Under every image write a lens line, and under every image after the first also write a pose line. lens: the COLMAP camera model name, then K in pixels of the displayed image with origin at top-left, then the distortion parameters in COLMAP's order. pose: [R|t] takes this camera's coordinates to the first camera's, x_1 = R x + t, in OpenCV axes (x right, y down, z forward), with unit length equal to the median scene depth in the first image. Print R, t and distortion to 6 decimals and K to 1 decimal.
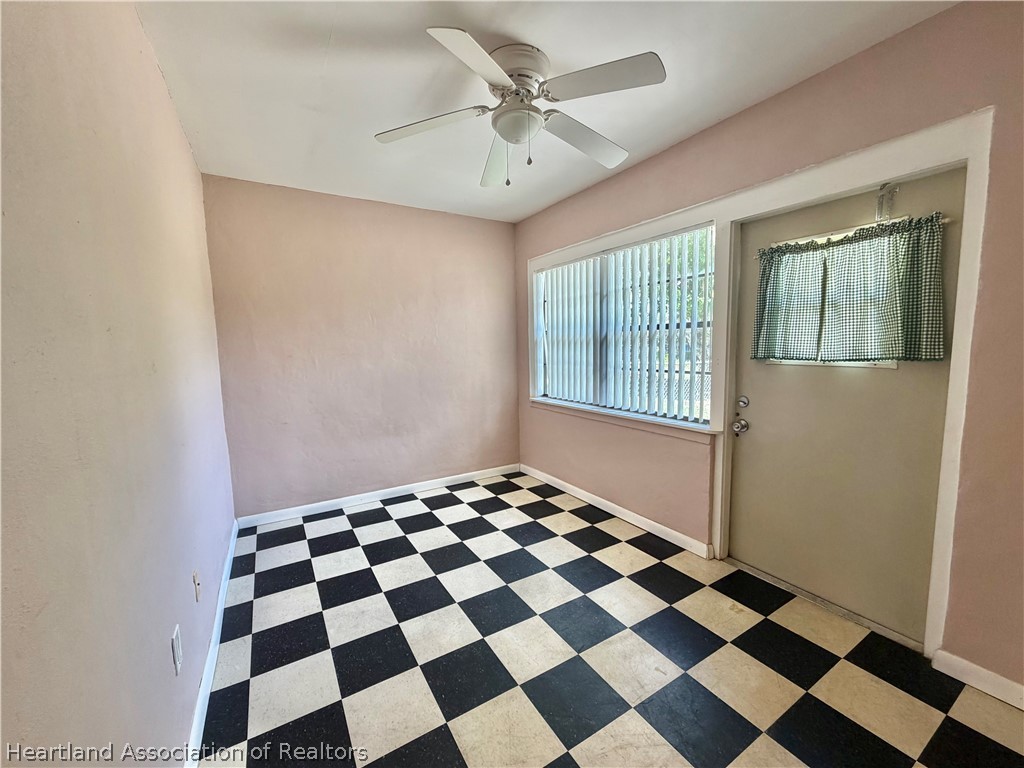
lens RADIAL K [[407.4, 0, 507.6], [0, 407.4, 385.6], [0, 0, 1]] dist [-0.000491, -0.000034]
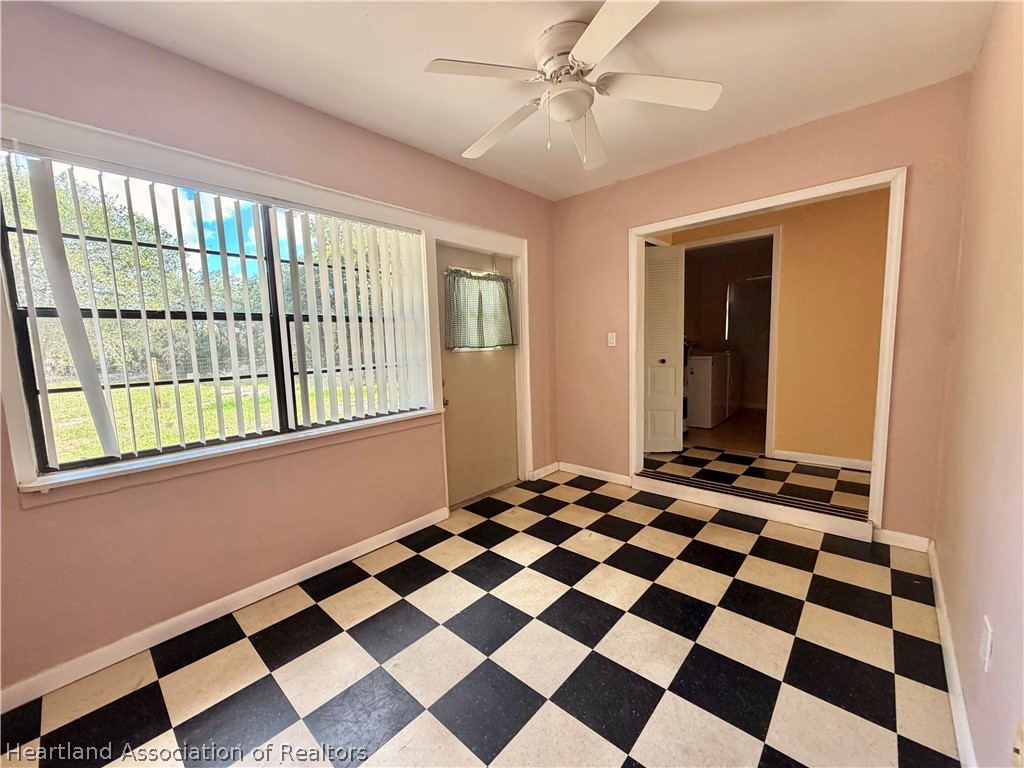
lens RADIAL K [[407.4, 0, 507.6], [0, 407.4, 385.6], [0, 0, 1]] dist [-0.000491, -0.000034]
pose [[-0.284219, -0.079739, 0.955438, -0.746390], [0.128328, 0.984405, 0.120330, -0.085232], [-0.950133, 0.156809, -0.269553, 1.213183]]
